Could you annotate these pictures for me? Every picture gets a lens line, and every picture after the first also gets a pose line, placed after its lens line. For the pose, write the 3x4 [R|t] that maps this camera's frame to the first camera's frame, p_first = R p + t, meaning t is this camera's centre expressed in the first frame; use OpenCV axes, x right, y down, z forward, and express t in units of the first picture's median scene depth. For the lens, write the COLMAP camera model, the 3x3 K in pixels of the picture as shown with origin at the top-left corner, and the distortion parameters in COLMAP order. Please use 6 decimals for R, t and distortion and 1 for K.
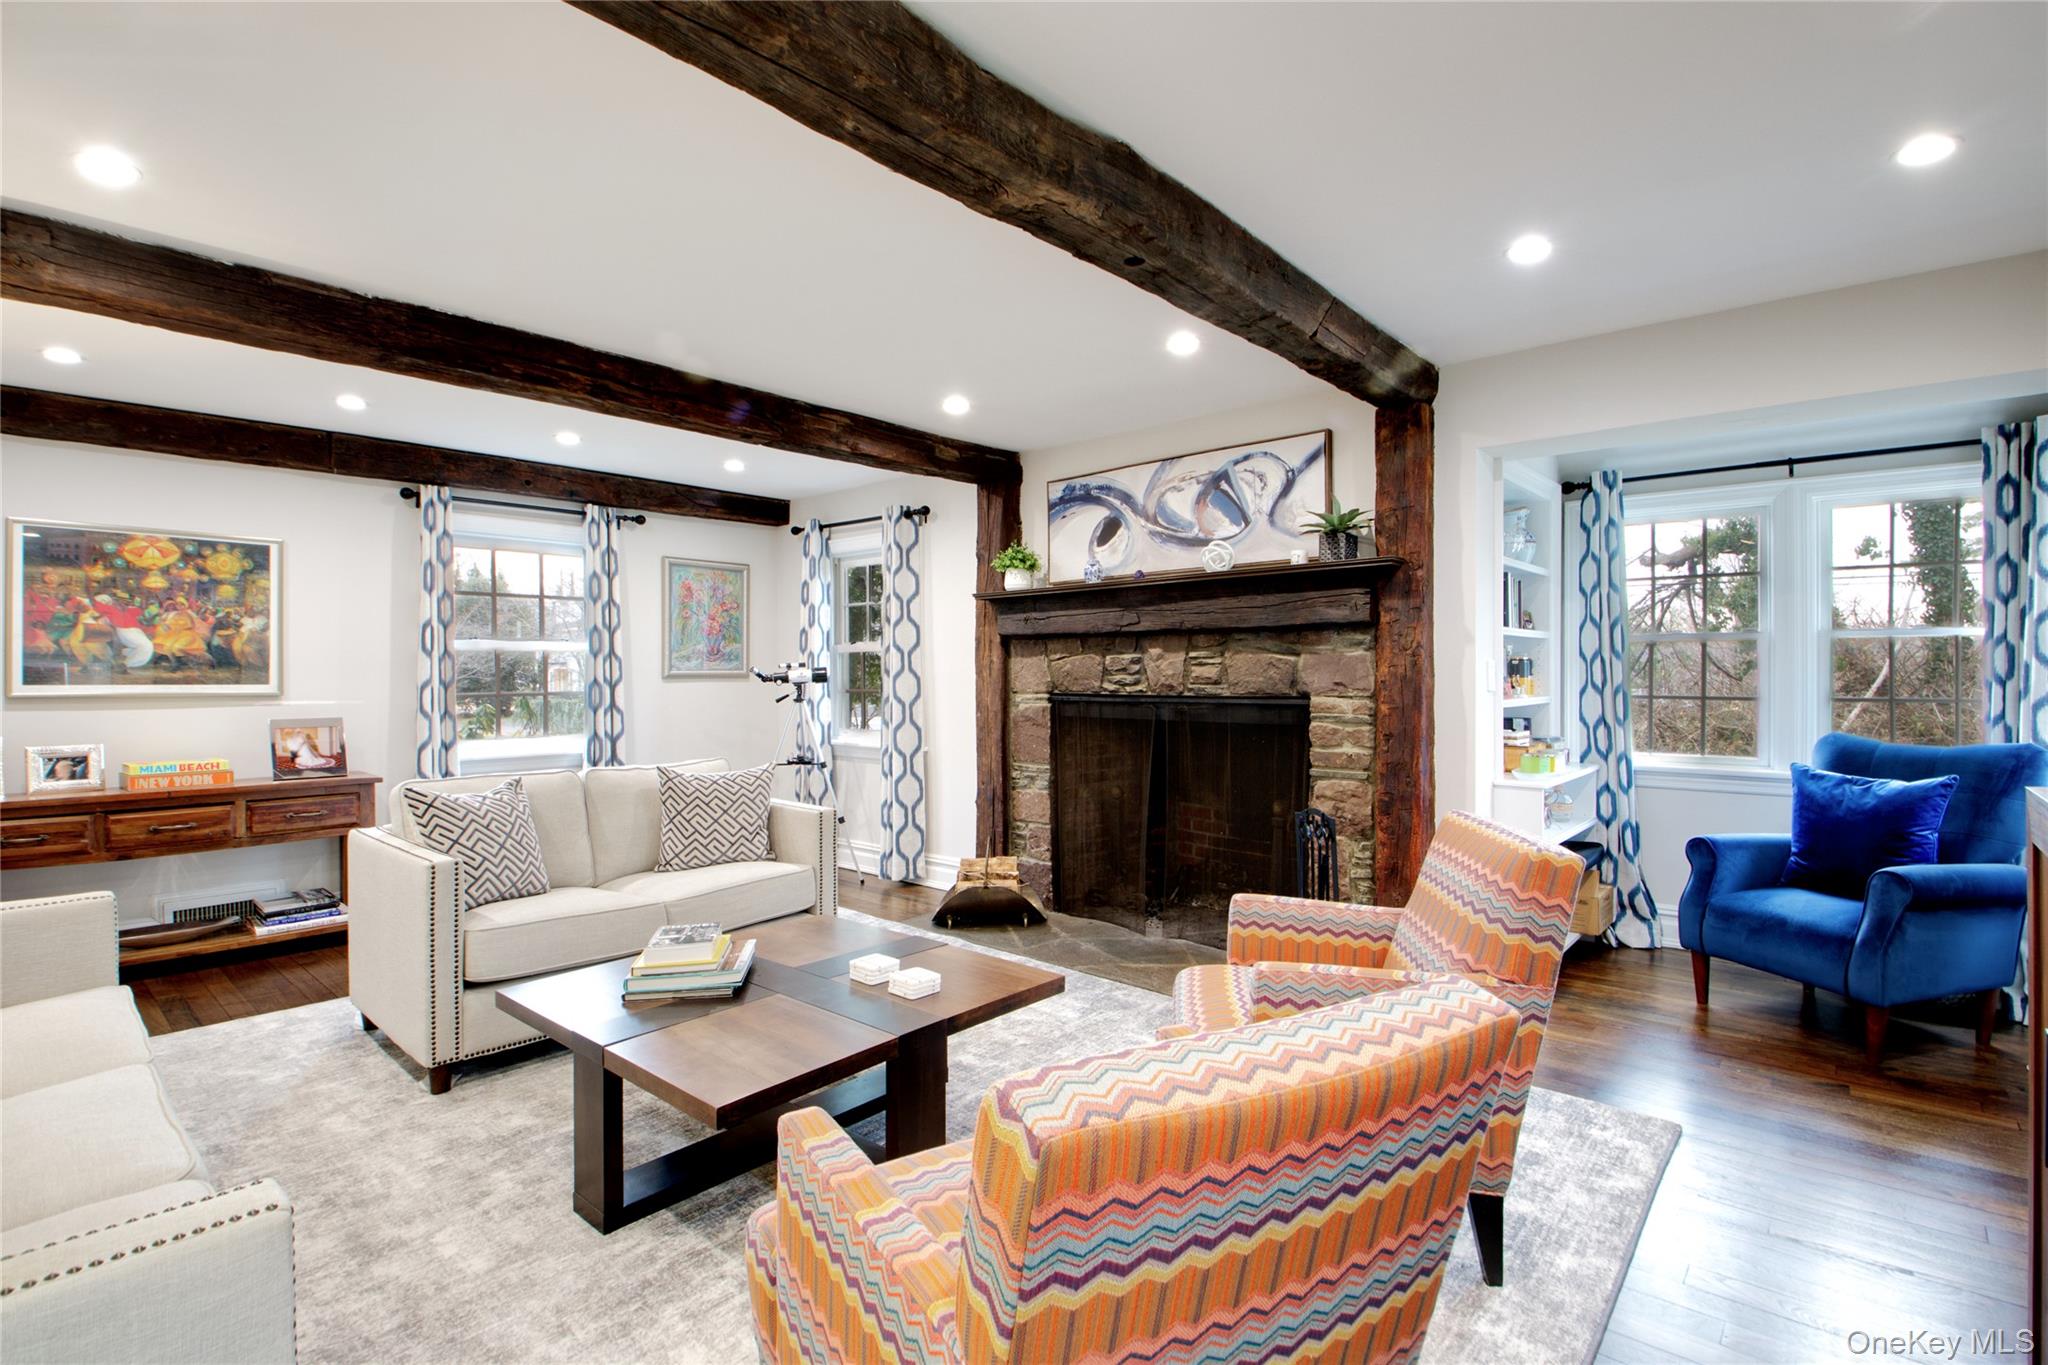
lens RADIAL K [[947.3, 0, 1012.4], [0, 947.3, 673.7], [0, 0, 1]] dist [-0.024469, -0.000223]
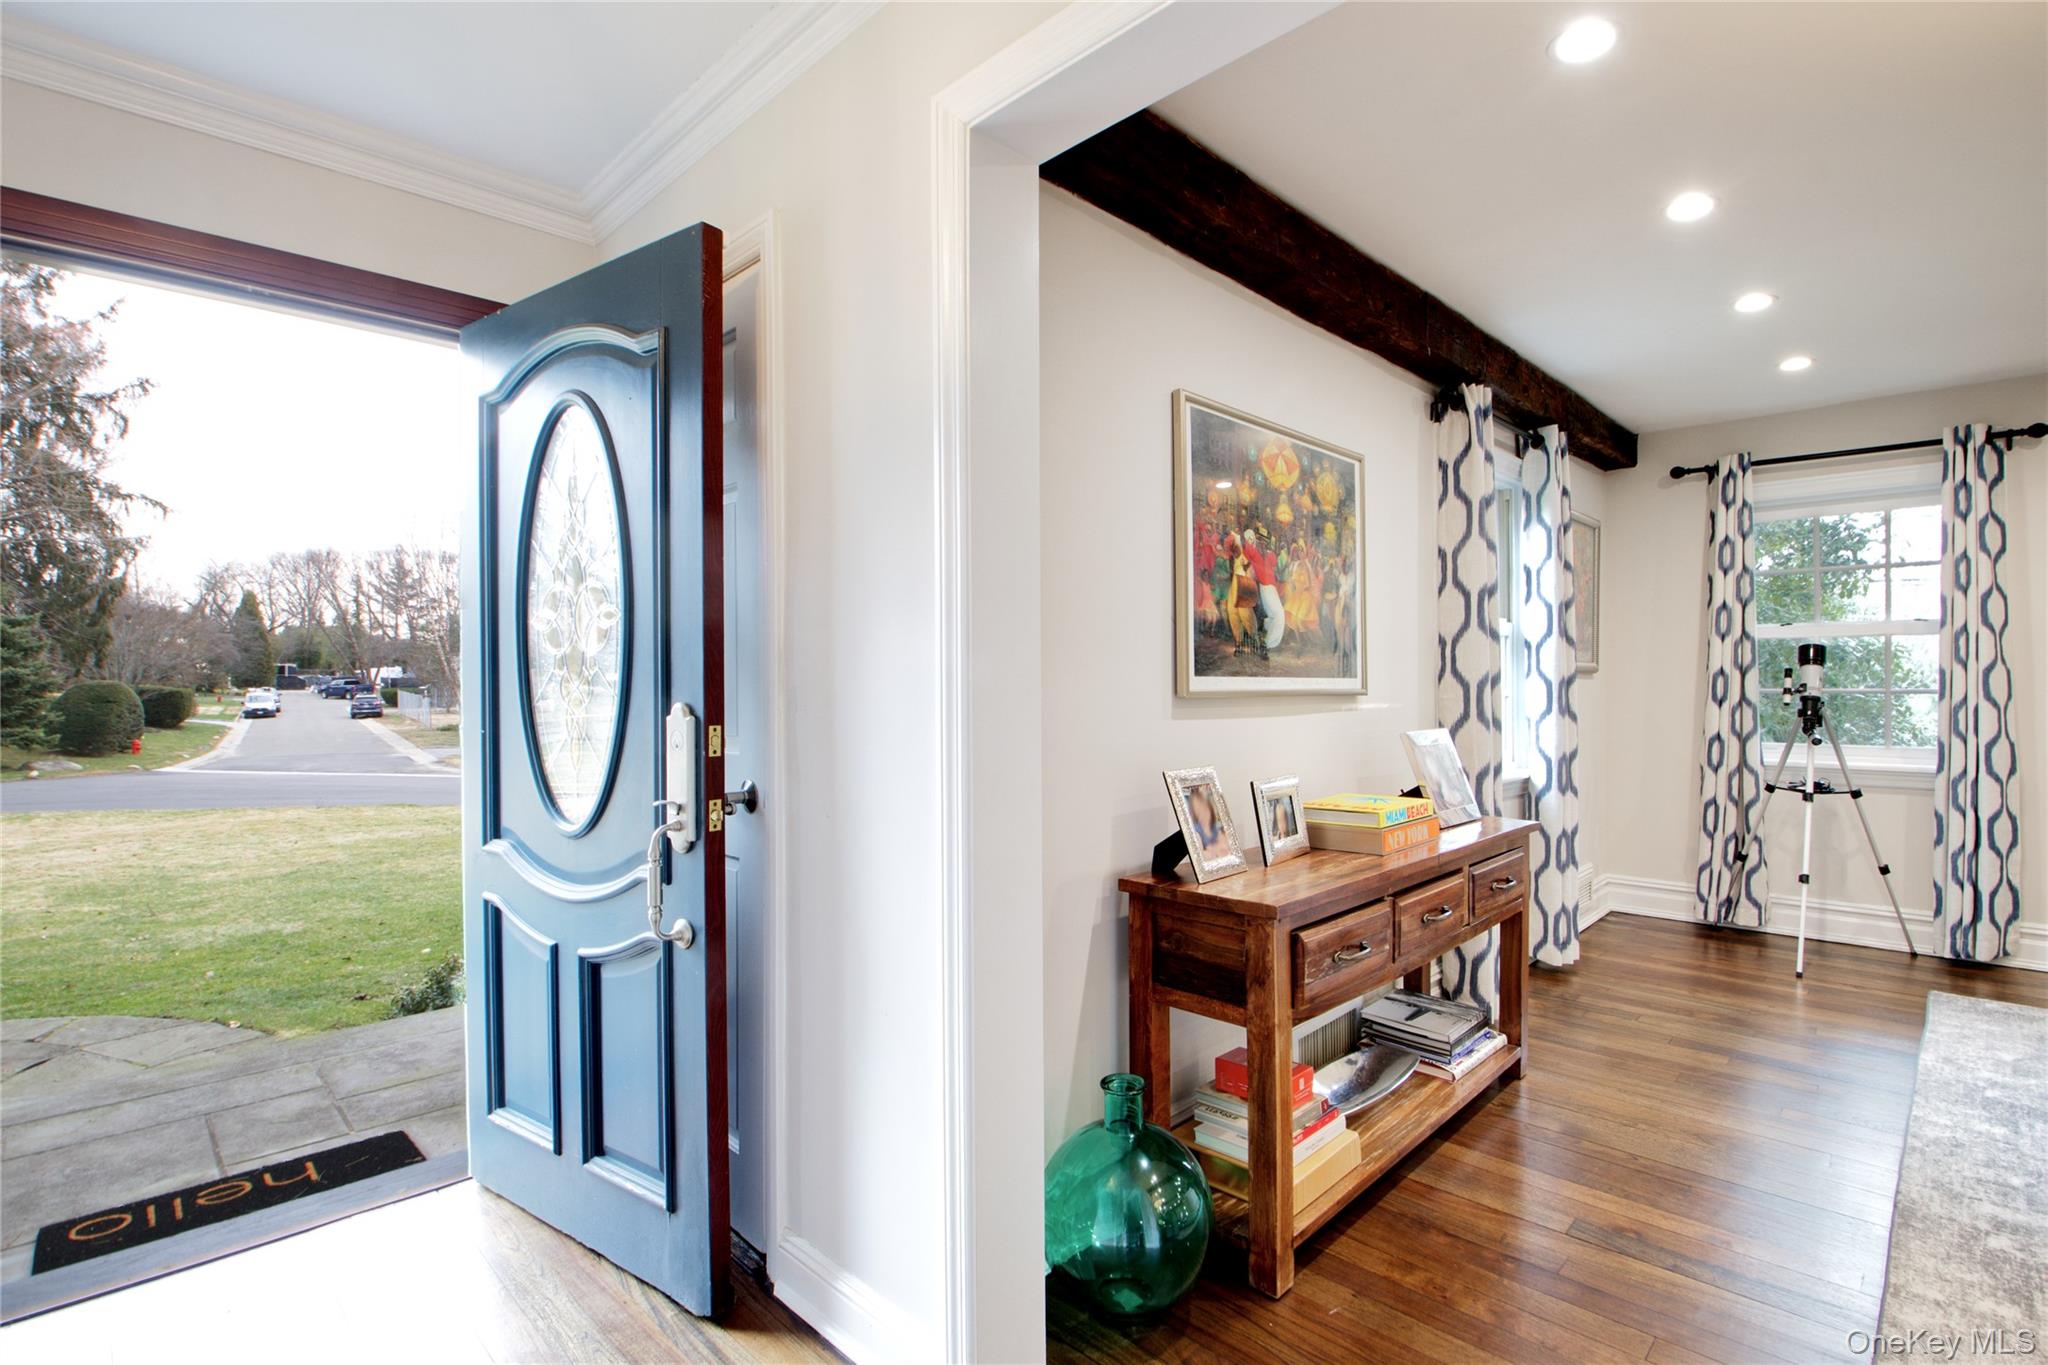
lens RADIAL K [[947.3, 0, 979.1], [0, 947.3, 679.0], [0, 0, 1]] dist [-0.024469, -0.000223]
pose [[0.996785, -0.000436, -0.080117, -1.094680], [0.000593, 0.999998, 0.001928, 0.012083], [0.080116, -0.001969, 0.996784, 0.354784]]
